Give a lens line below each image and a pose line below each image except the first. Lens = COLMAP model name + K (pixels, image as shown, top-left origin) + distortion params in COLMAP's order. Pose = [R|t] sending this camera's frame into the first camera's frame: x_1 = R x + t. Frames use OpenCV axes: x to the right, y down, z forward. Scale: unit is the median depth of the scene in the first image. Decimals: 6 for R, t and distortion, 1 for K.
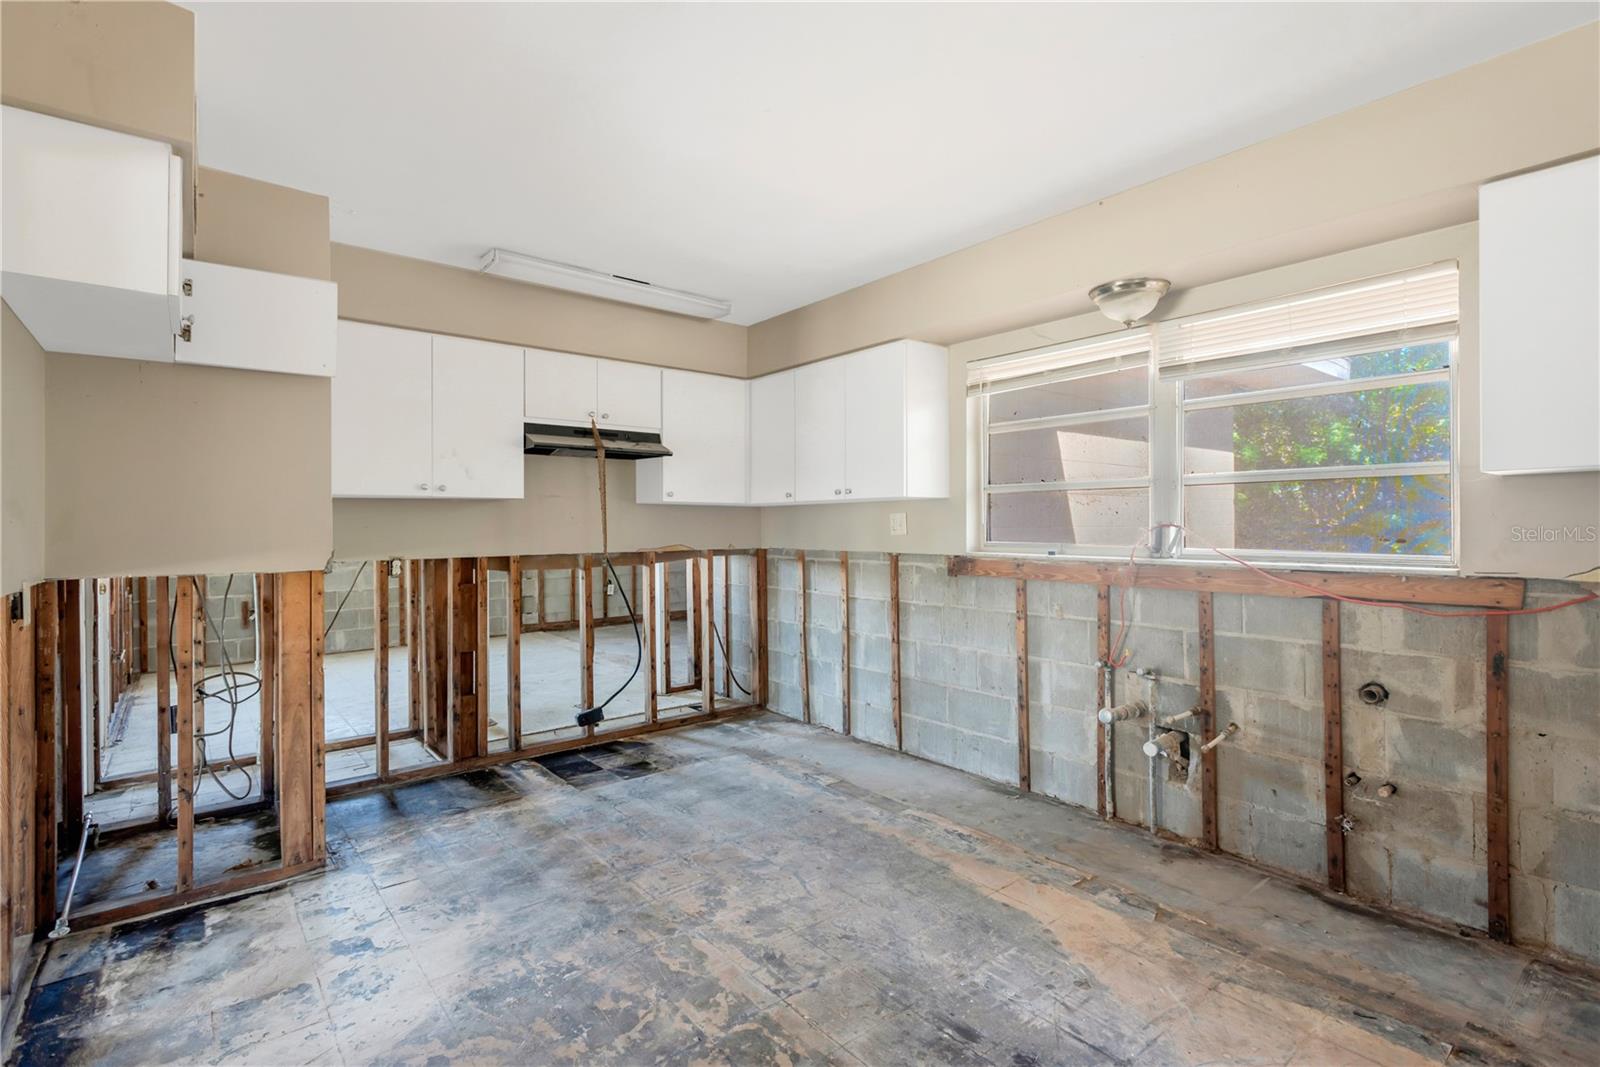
lens RADIAL K [[758.3, 0, 800.9], [0, 758.3, 526.5], [0, 0, 1]] dist [0.014023, -0.001112]
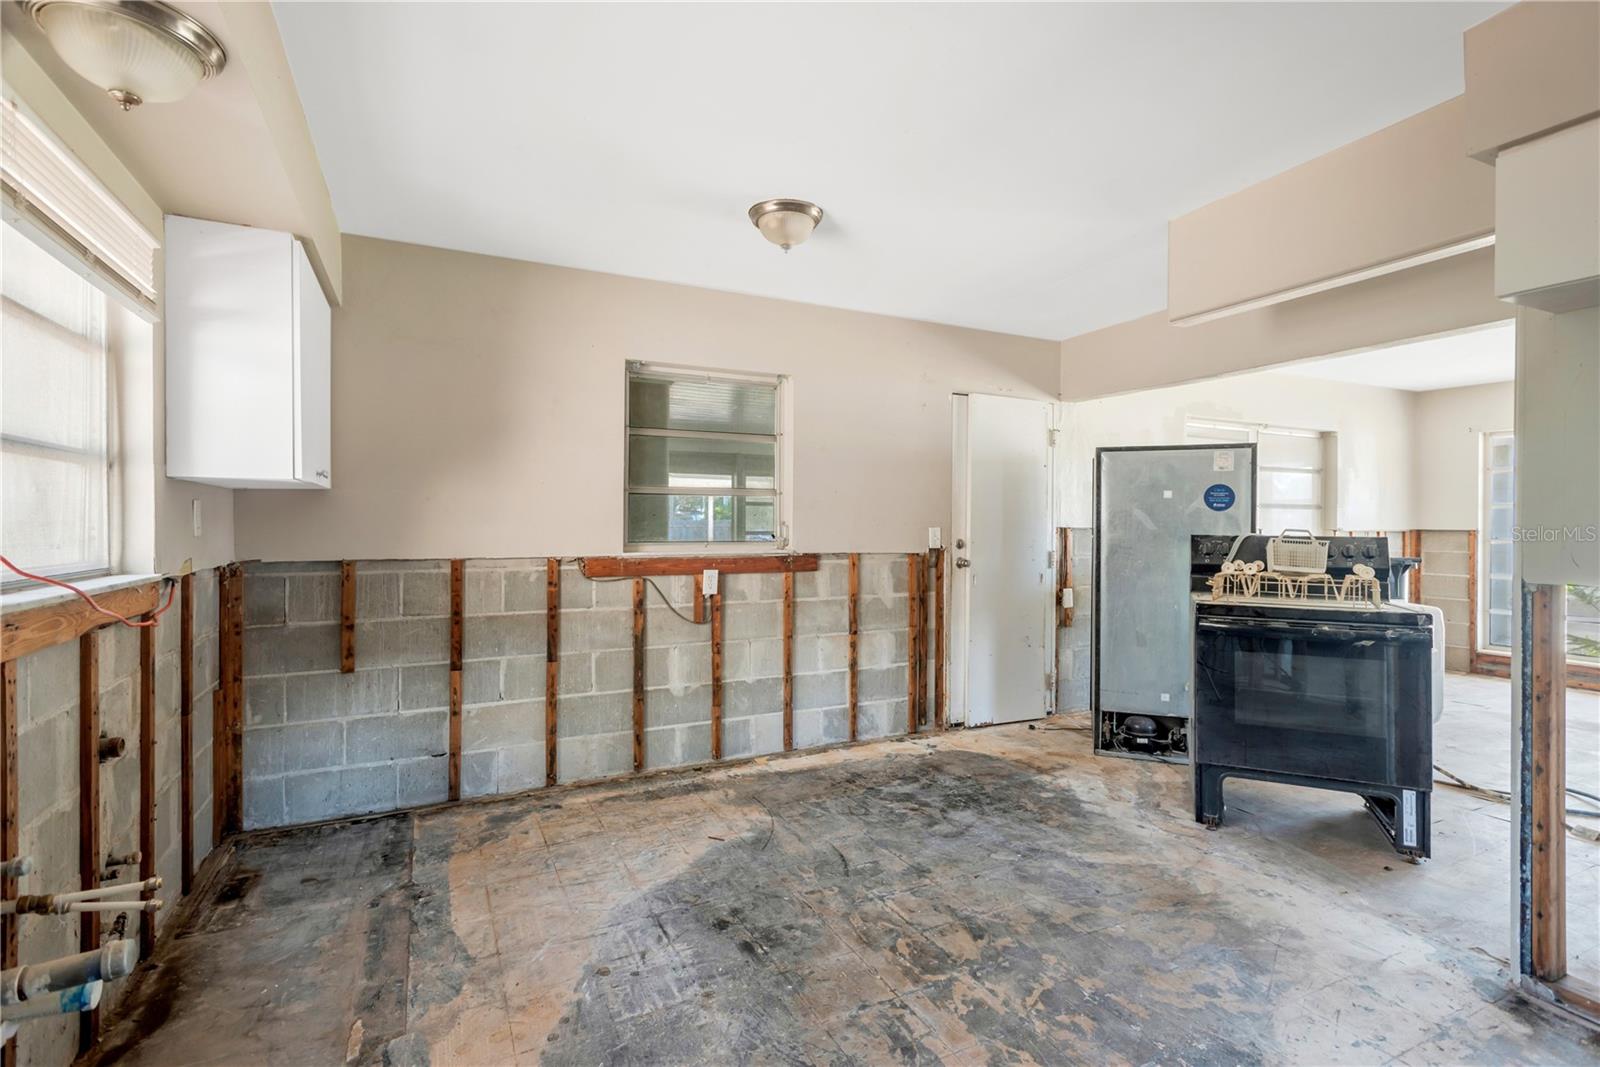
lens RADIAL K [[758.3, 0, 787.5], [0, 758.3, 528.2], [0, 0, 1]] dist [0.014023, -0.001112]
pose [[-0.972140, 0.002154, 0.234392, -0.119732], [0.003505, 0.999980, 0.005346, -0.002498], [-0.234376, 0.006018, -0.972127, 2.023686]]
